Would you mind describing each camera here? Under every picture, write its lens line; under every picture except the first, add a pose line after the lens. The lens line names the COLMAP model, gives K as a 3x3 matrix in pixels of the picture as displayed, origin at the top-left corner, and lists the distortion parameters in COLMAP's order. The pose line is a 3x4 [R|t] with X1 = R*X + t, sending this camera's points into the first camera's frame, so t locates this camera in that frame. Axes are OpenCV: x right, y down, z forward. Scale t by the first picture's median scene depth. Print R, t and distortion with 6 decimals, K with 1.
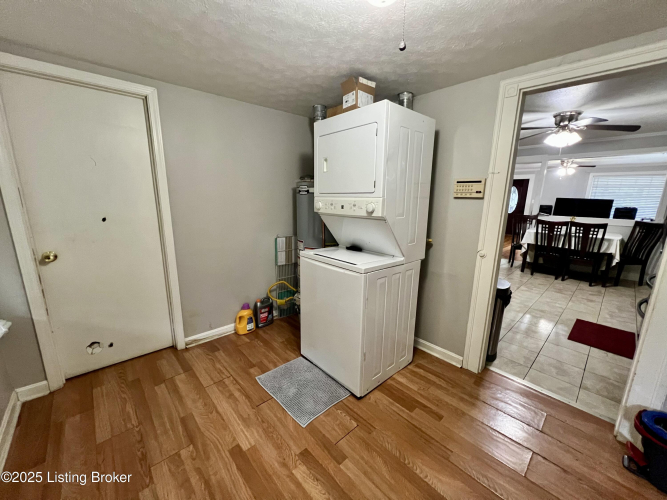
lens RADIAL K [[267.8, 0, 335.9], [0, 267.8, 252.6], [0, 0, 1]] dist [-0.004600, -0.000114]
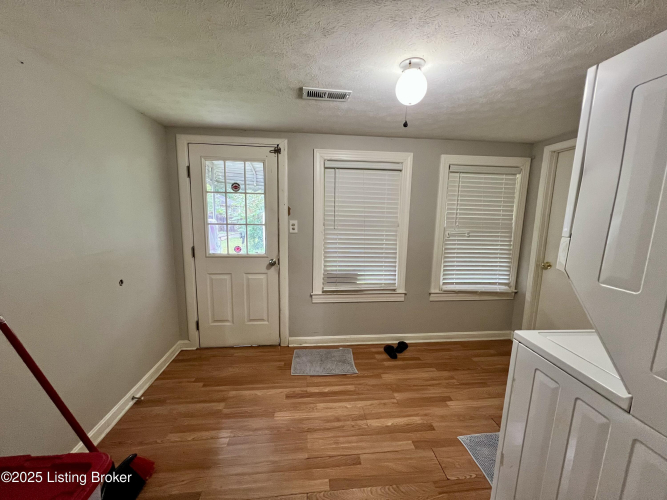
lens RADIAL K [[267.8, 0, 334.7], [0, 267.8, 251.4], [0, 0, 1]] dist [-0.004600, -0.000114]
pose [[-0.594934, 0.092170, -0.798472, 0.866011], [-0.210476, 0.940875, 0.265432, -0.206943], [0.775727, 0.325974, -0.540359, 0.856272]]
